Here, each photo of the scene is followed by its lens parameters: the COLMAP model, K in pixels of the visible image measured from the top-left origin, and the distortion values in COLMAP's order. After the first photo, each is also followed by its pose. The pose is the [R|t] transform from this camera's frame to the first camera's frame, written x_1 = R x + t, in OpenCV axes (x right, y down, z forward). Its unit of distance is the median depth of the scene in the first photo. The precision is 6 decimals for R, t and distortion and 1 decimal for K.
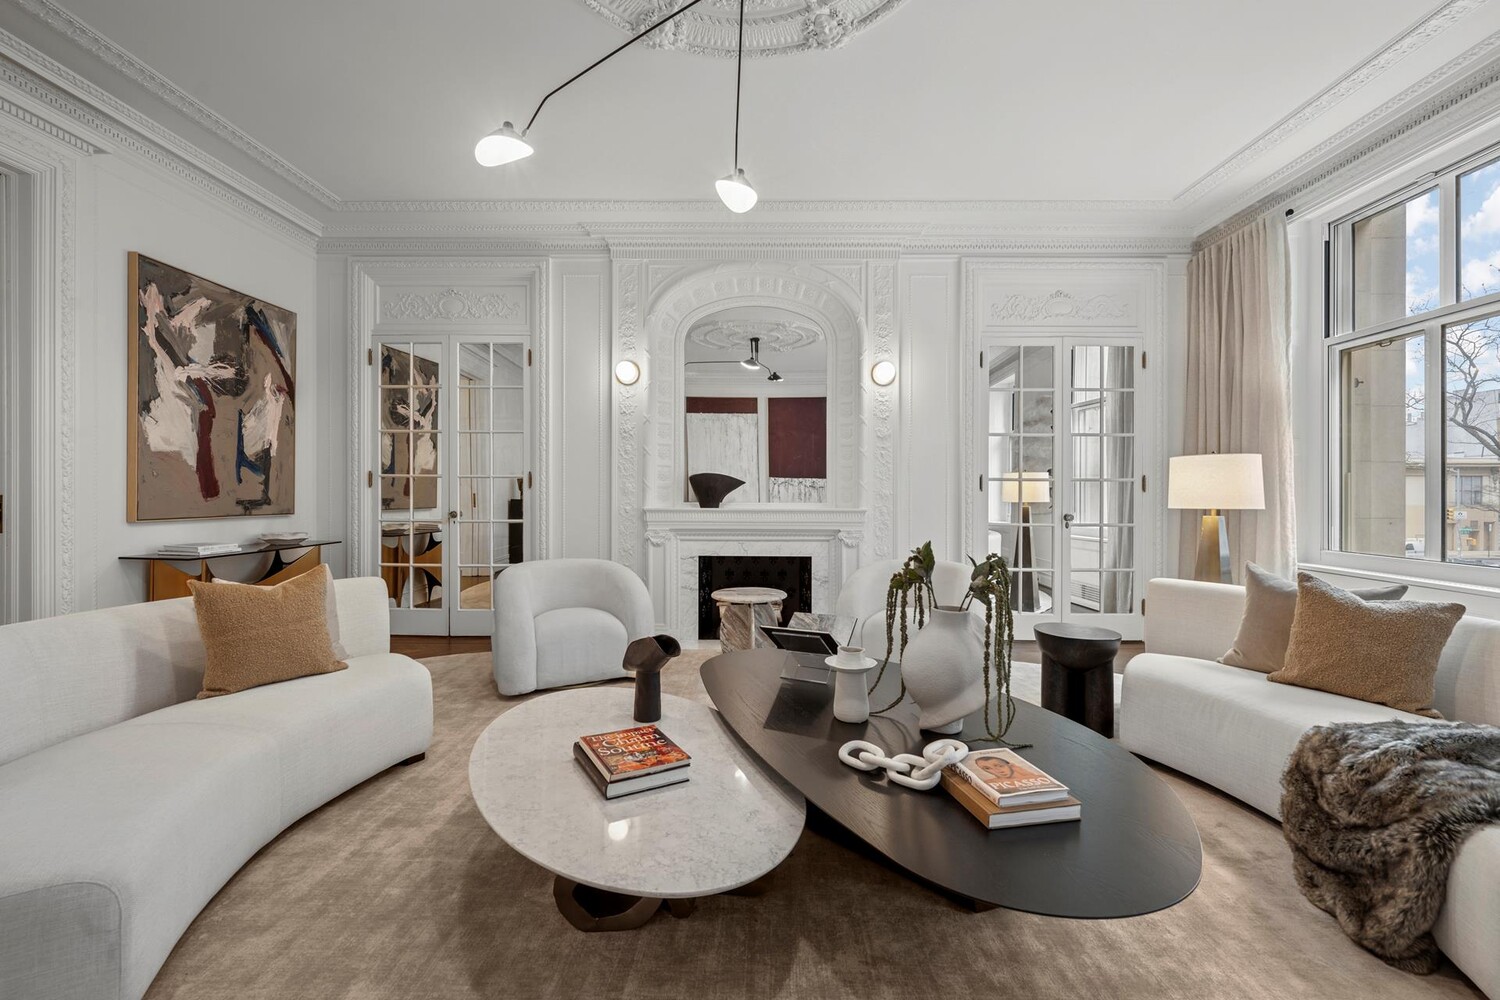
lens RADIAL K [[638.3, 0, 752.1], [0, 638.3, 494.3], [0, 0, 1]] dist [-0.002149, 0.000284]
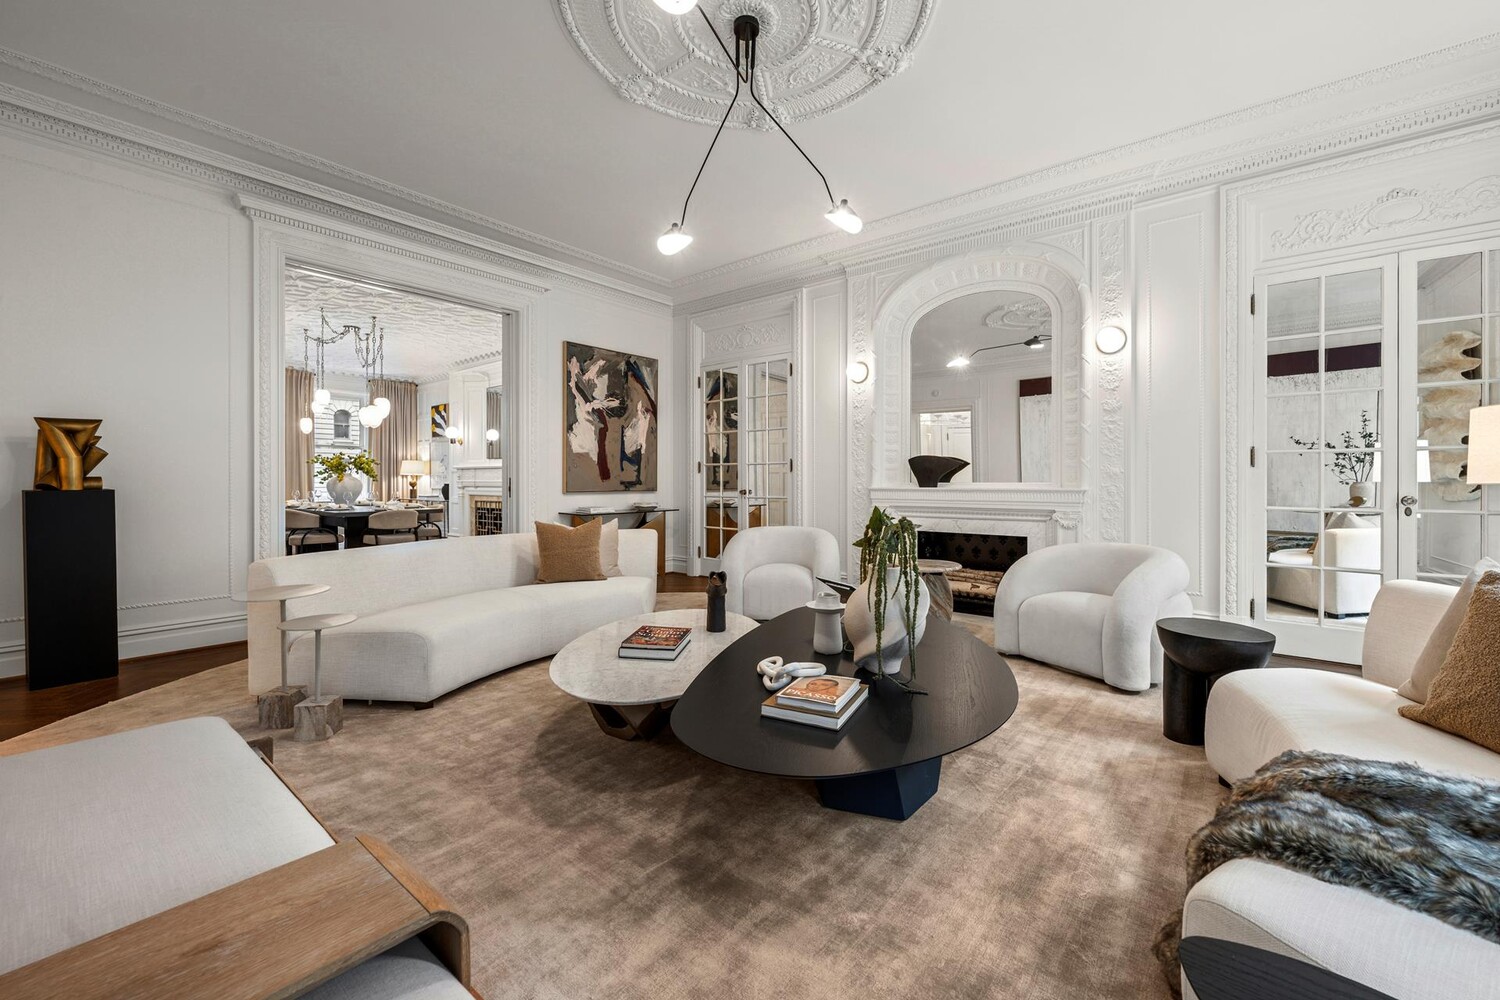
lens RADIAL K [[603.3, 0, 748.6], [0, 603.3, 480.9], [0, 0, 1]] dist [-0.000551, 0.000156]
pose [[0.784114, -0.006350, -0.620585, 0.374031], [0.004663, 0.999980, -0.004341, 0.014887], [0.620599, 0.000511, 0.784128, 0.001590]]
